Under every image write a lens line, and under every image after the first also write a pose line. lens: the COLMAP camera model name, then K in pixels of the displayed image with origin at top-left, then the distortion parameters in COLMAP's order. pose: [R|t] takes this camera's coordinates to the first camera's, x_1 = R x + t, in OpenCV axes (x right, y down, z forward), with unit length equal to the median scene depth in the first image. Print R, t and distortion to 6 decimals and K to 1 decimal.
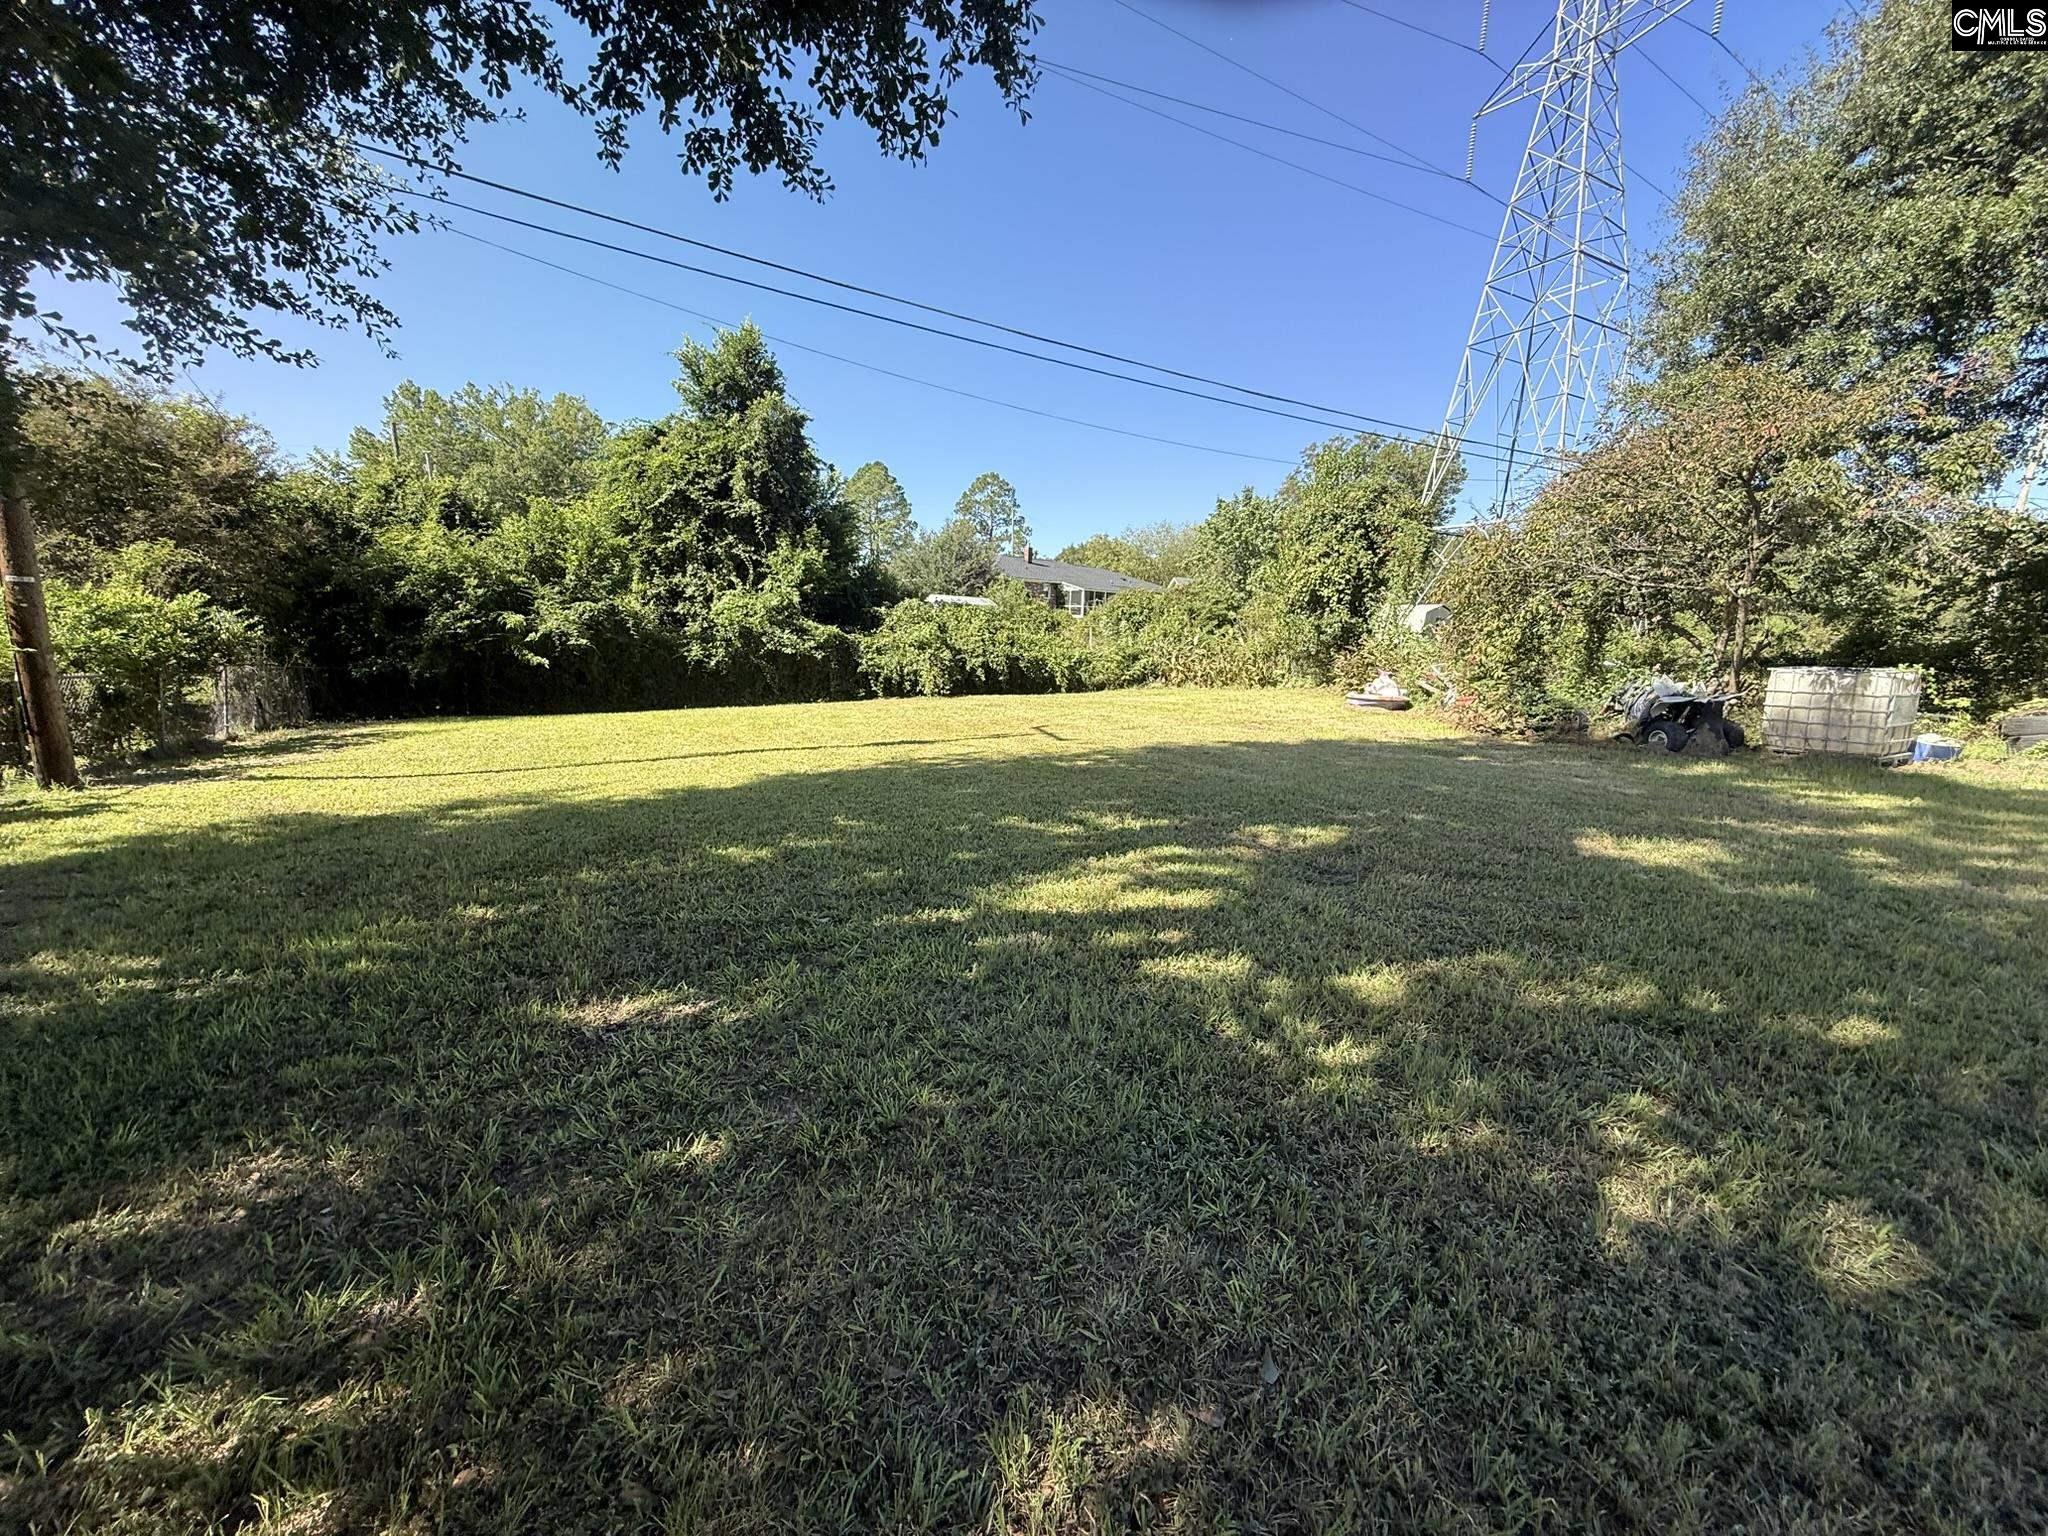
lens RADIAL K [[810.7, 0, 1023.4], [0, 810.7, 766.5], [0, 0, 1]] dist [-0.010287, 0.002937]
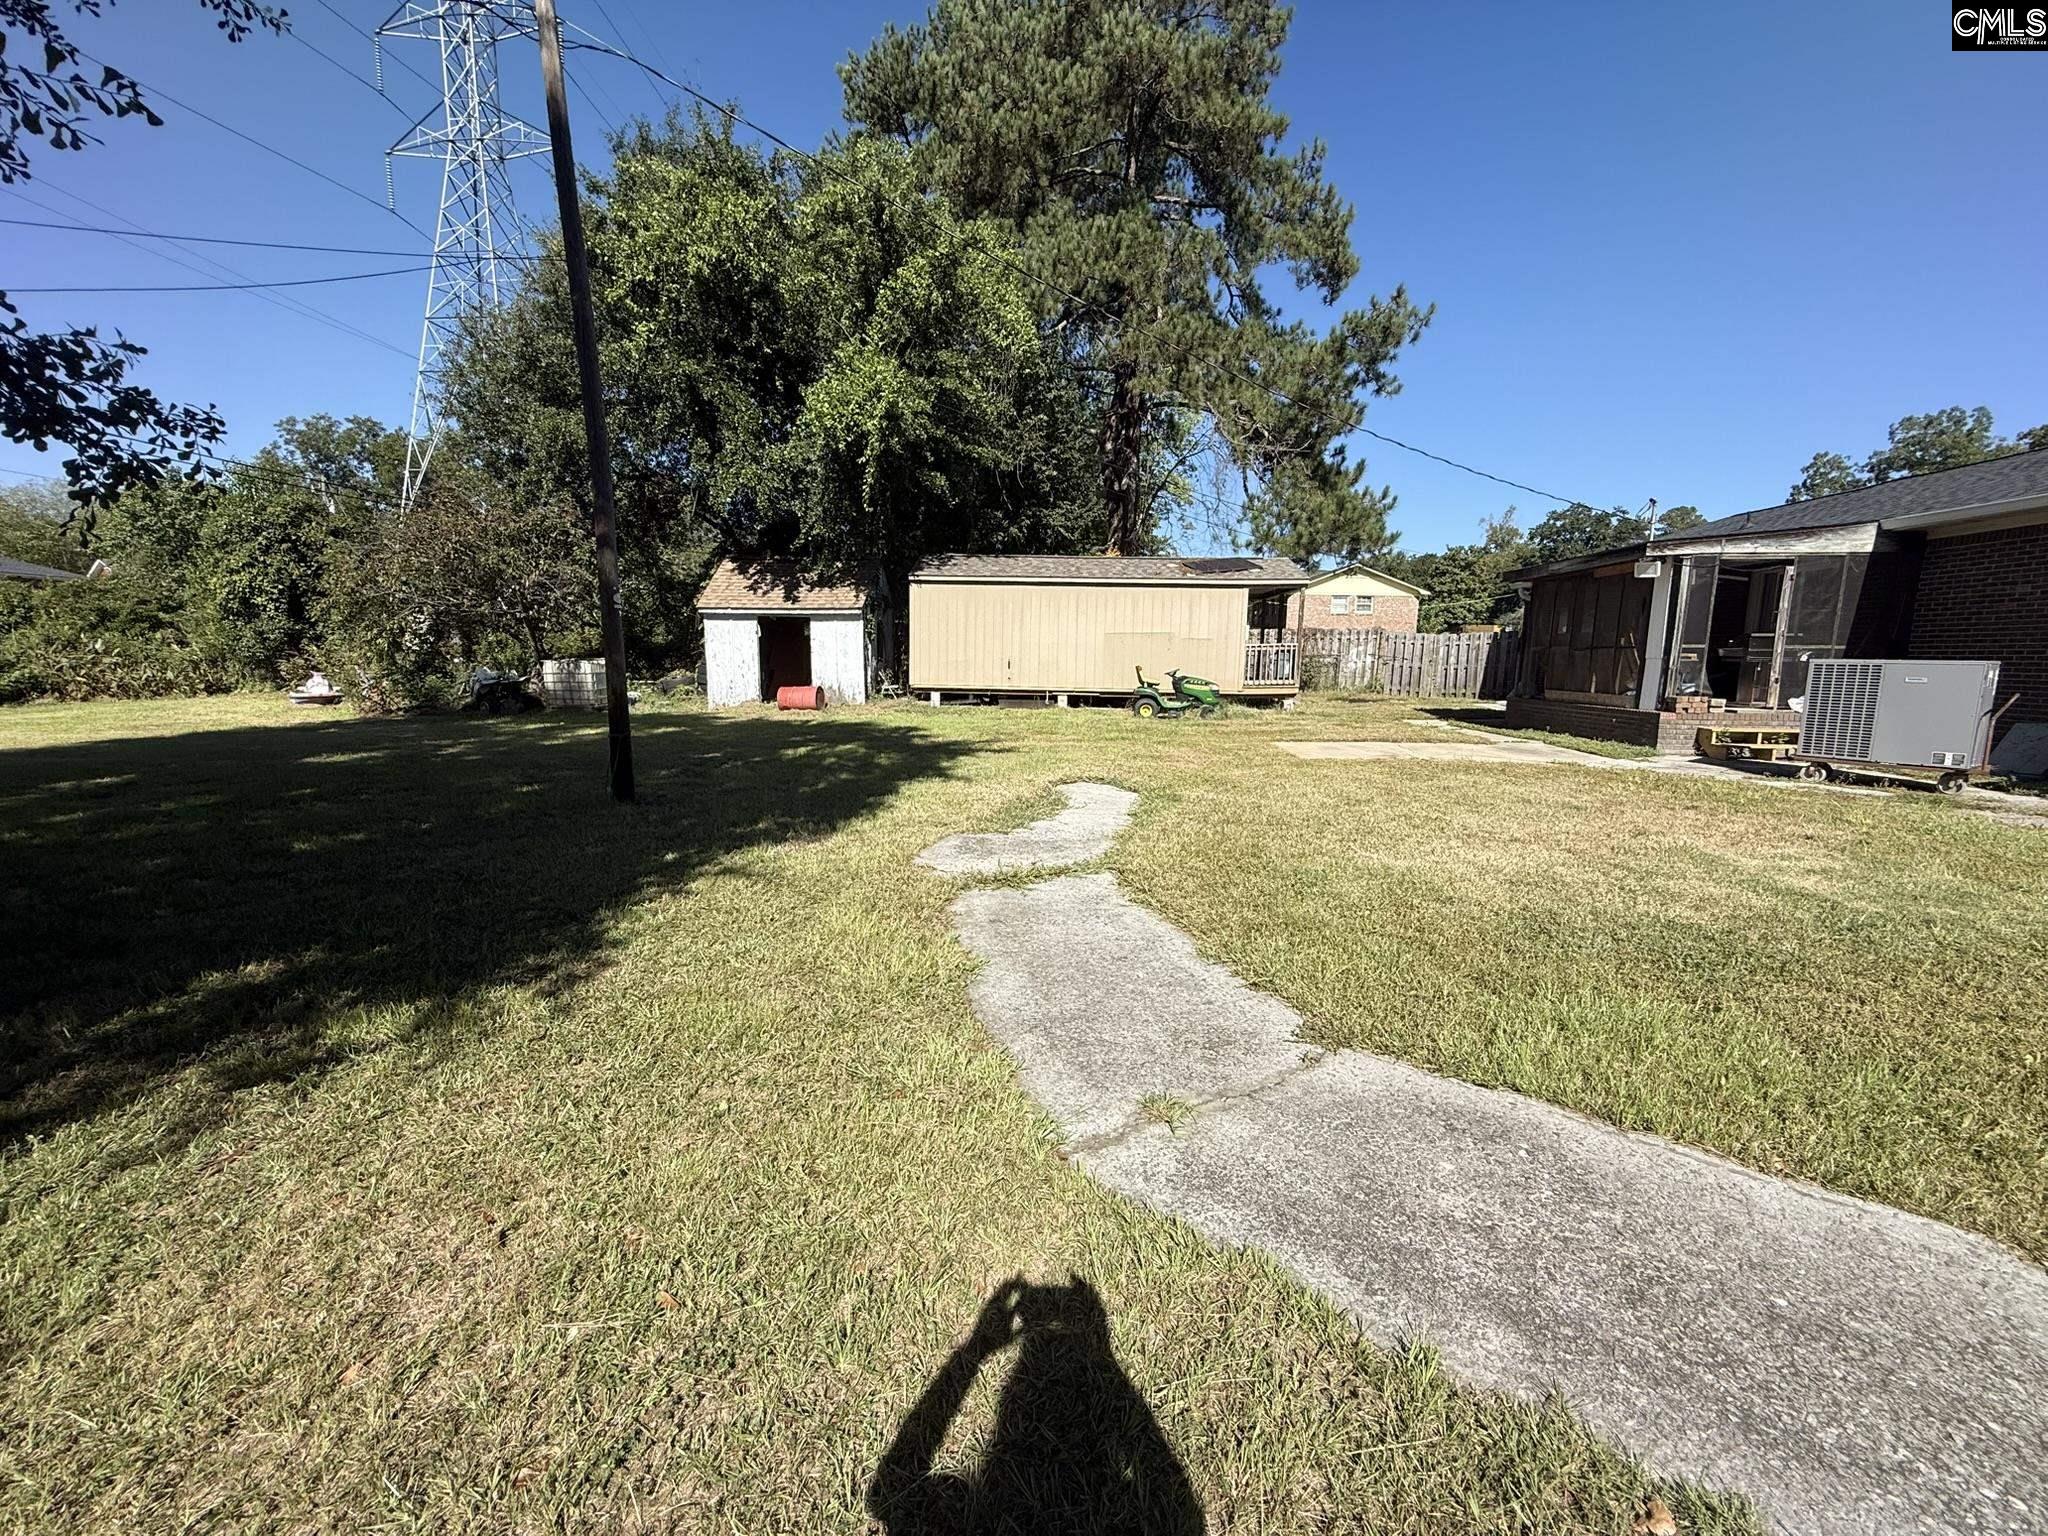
lens RADIAL K [[810.7, 0, 1019.0], [0, 810.7, 770.9], [0, 0, 1]] dist [-0.010287, 0.002937]
pose [[0.540619, -0.150200, 0.827751, 0.006671], [0.139149, 0.986345, 0.088097, 0.050389], [-0.829680, 0.067554, 0.554137, -0.394261]]
